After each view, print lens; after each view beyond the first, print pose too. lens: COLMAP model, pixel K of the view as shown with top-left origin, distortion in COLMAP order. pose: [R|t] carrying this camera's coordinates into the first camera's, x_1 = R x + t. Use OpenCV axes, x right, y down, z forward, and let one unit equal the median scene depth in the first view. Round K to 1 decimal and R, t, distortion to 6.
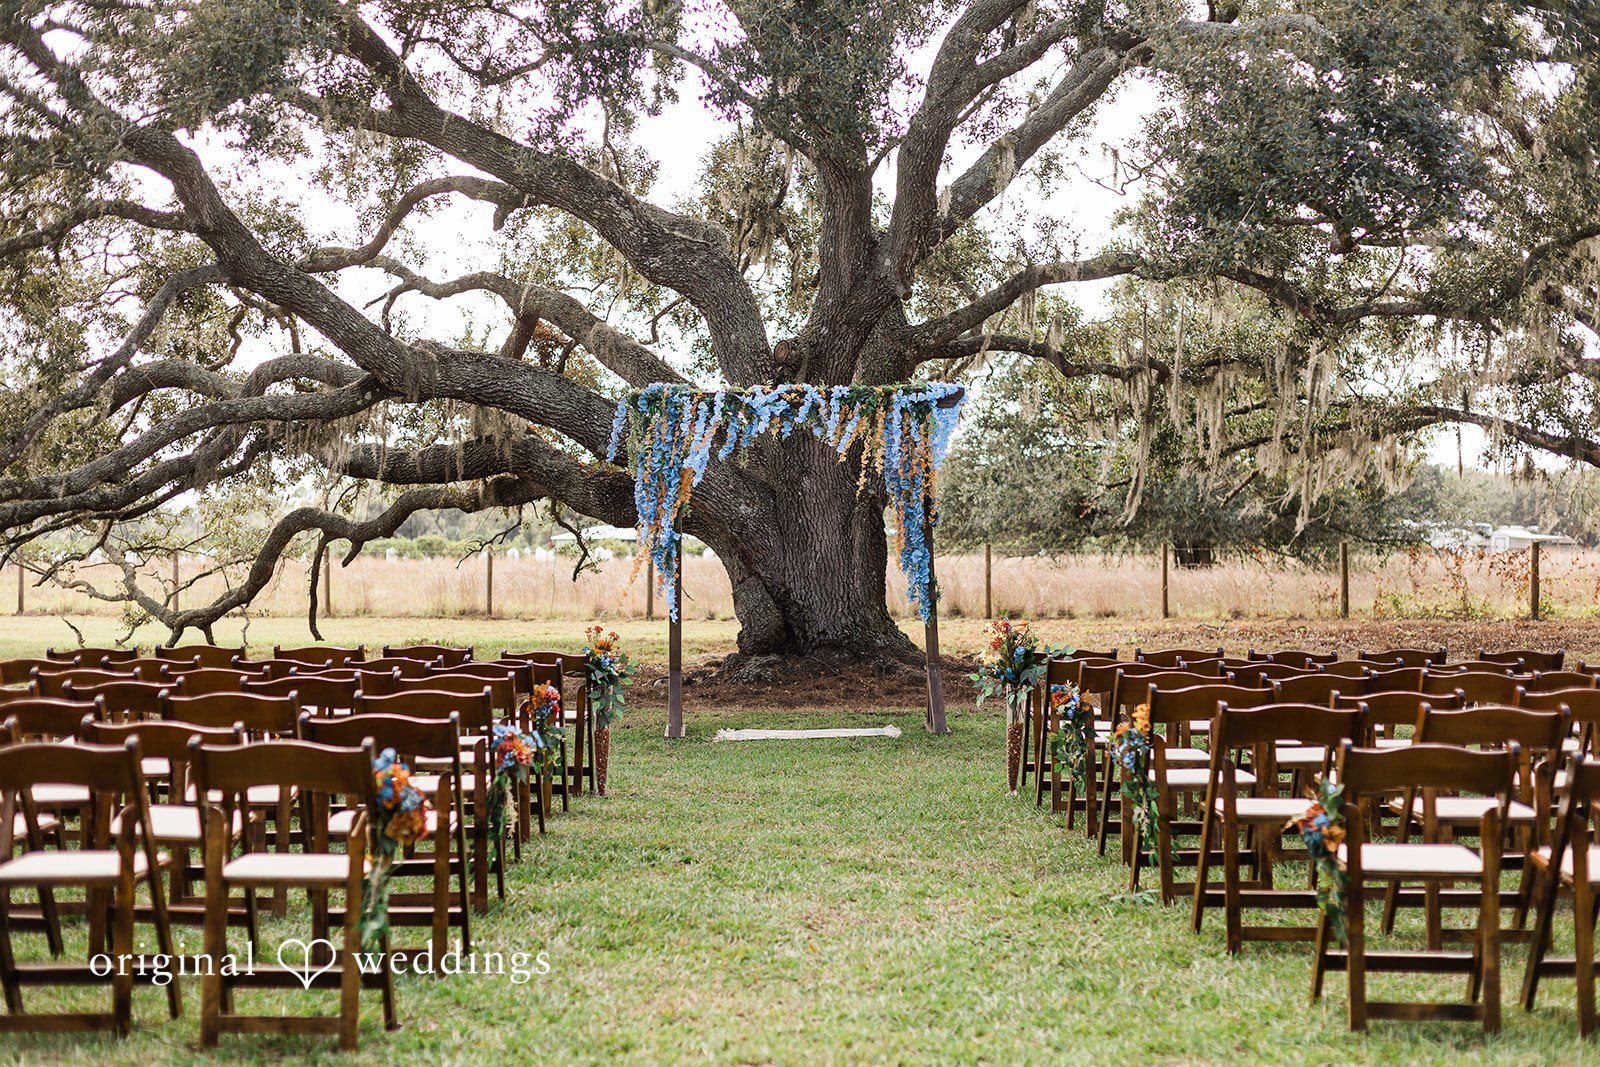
lens RADIAL K [[2286.1, 0, 802.0], [0, 2286.1, 559.9], [0, 0, 1]] dist [0.013433, -0.005716]
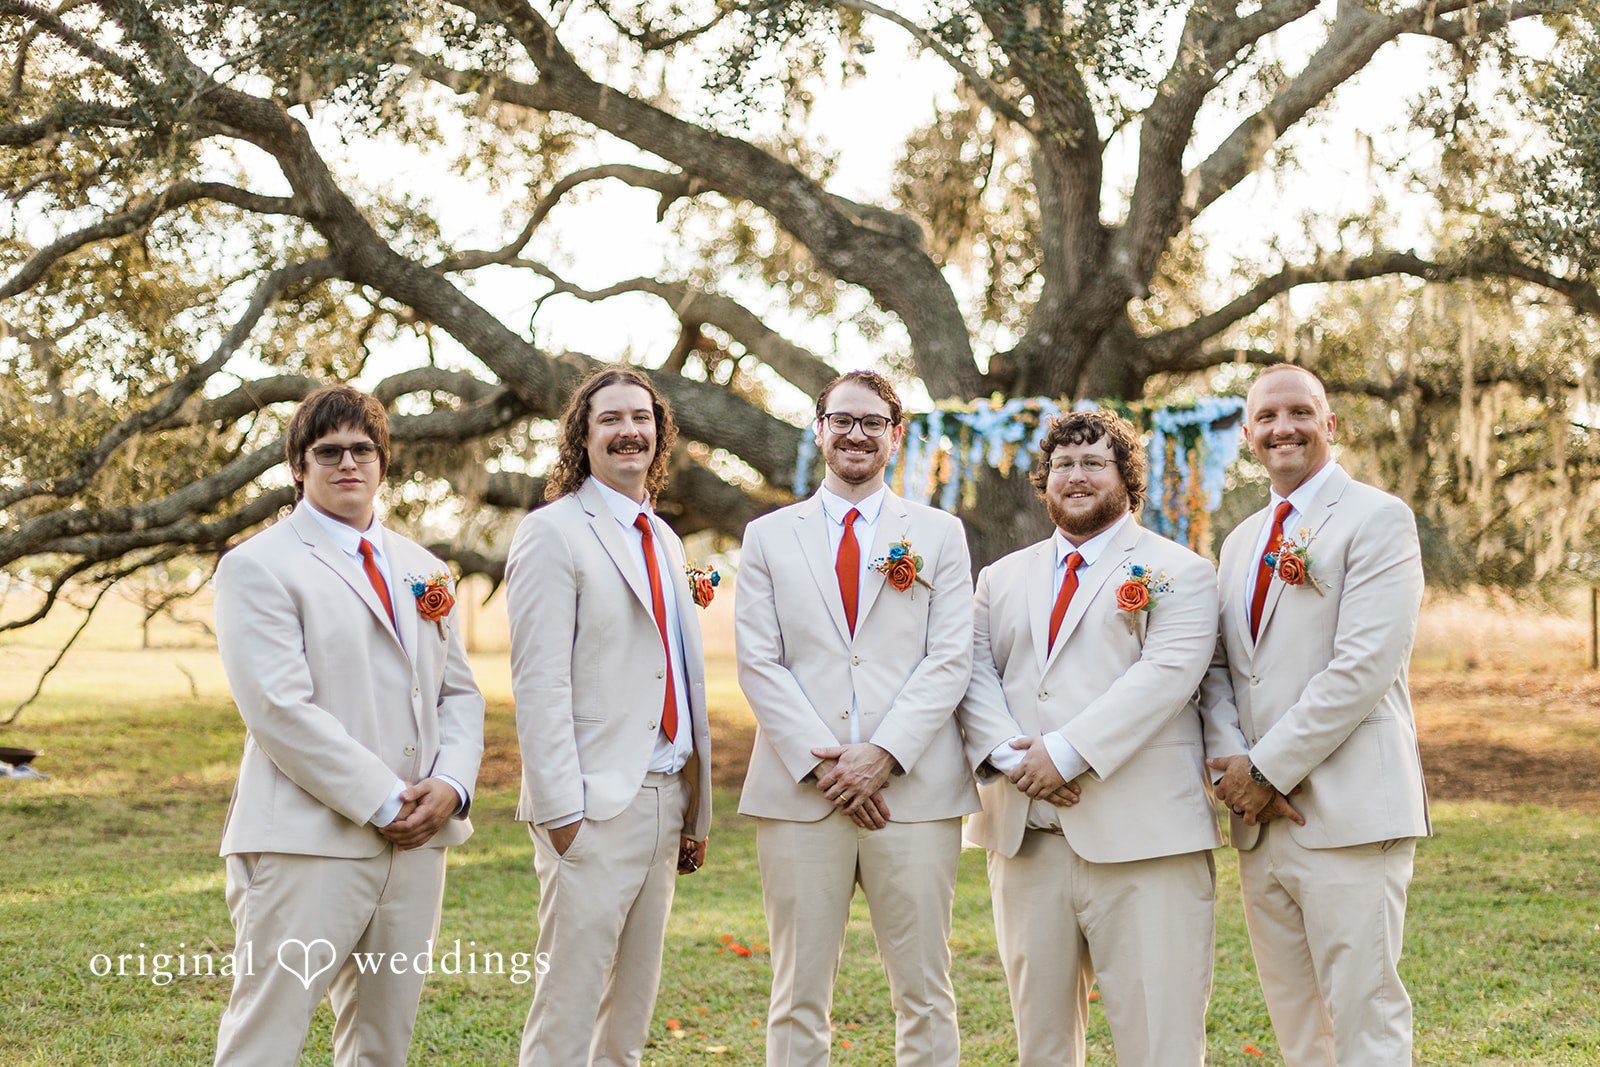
lens RADIAL K [[2286.1, 0, 802.0], [0, 2286.1, 559.9], [0, 0, 1]] dist [0.013433, -0.005716]
pose [[0.997840, 0.009407, -0.065007, -0.022592], [-0.010091, 0.999897, -0.010206, -0.009282], [0.064904, 0.010840, 0.997833, 0.149596]]
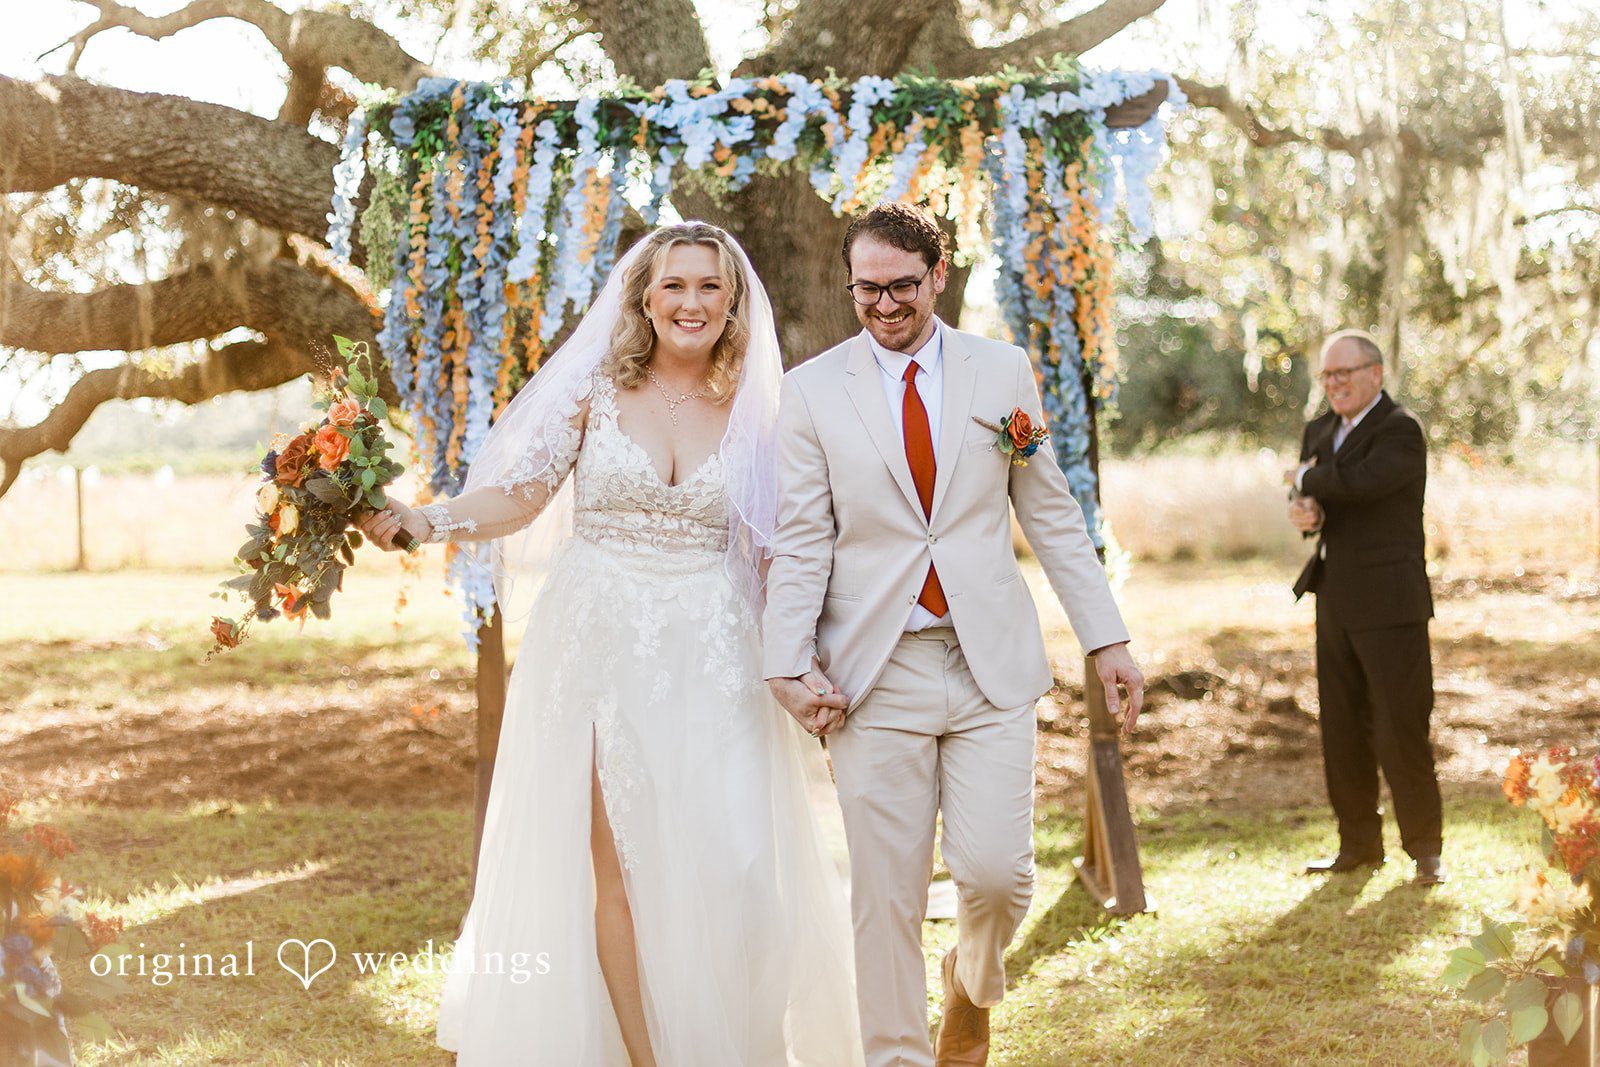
lens RADIAL K [[2646.1, 0, 802.4], [0, 2646.1, 440.7], [0, 0, 1]] dist [-0.000483, 0.193299]
pose [[0.999887, -0.013871, 0.005799, -0.000143], [0.013935, 0.999839, -0.011272, -0.003234], [-0.005641, 0.011351, 0.999920, 0.386859]]
